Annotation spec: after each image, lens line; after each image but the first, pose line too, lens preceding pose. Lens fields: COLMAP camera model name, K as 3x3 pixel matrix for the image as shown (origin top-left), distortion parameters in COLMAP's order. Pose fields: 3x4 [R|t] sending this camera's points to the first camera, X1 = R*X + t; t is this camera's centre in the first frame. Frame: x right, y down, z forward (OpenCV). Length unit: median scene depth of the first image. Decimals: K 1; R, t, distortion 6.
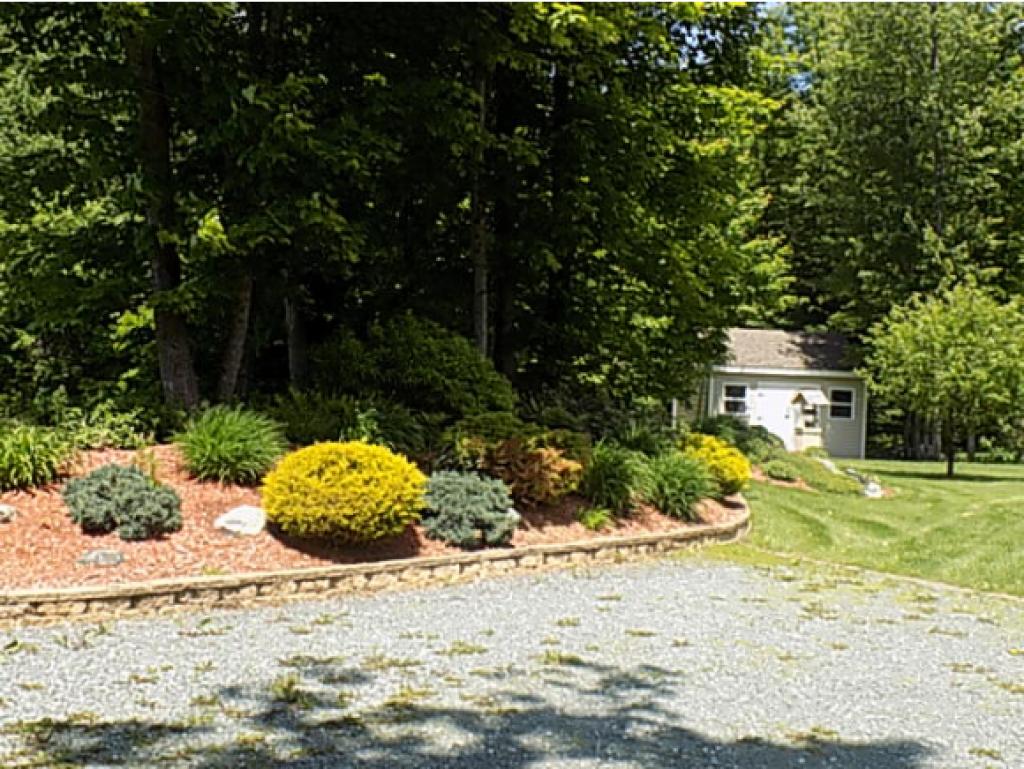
lens RADIAL K [[1213.2, 0, 511.7], [0, 1213.2, 384.3], [0, 0, 1]] dist [-0.001751, 0.000000]
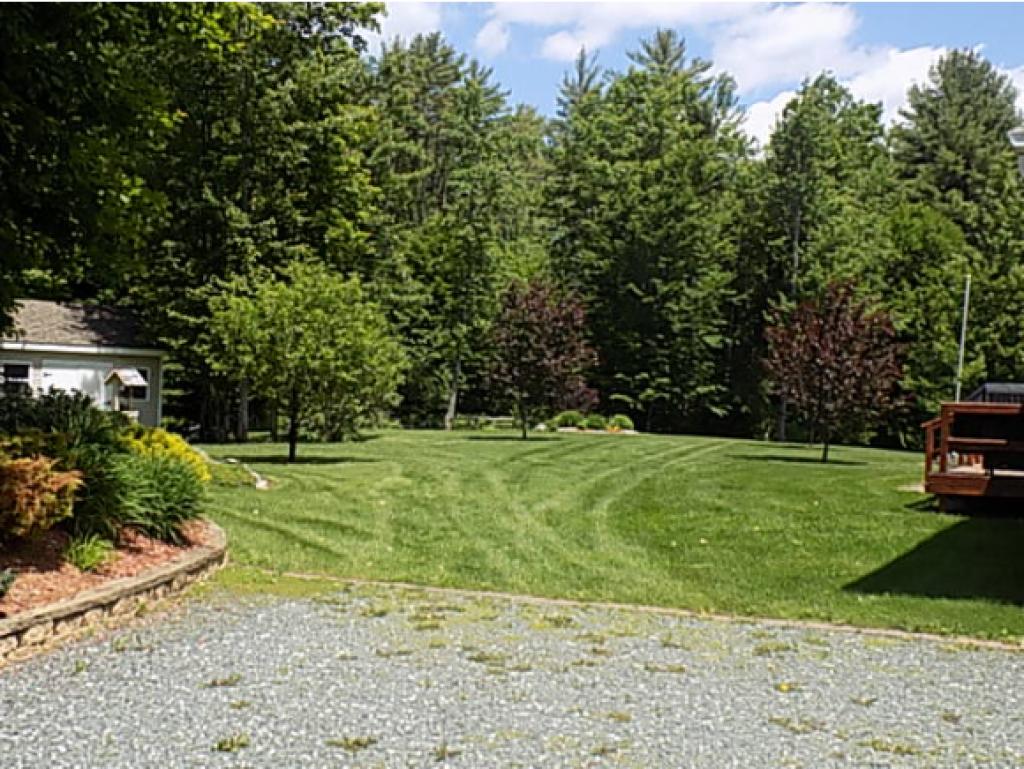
lens RADIAL K [[1213.2, 0, 512.3], [0, 1213.2, 386.6], [0, 0, 1]] dist [-0.001751, 0.000000]
pose [[0.807605, -0.009596, 0.589646, -0.064049], [-0.001626, 0.999828, 0.018500, 0.000579], [-0.589722, -0.015899, 0.807450, 0.132672]]
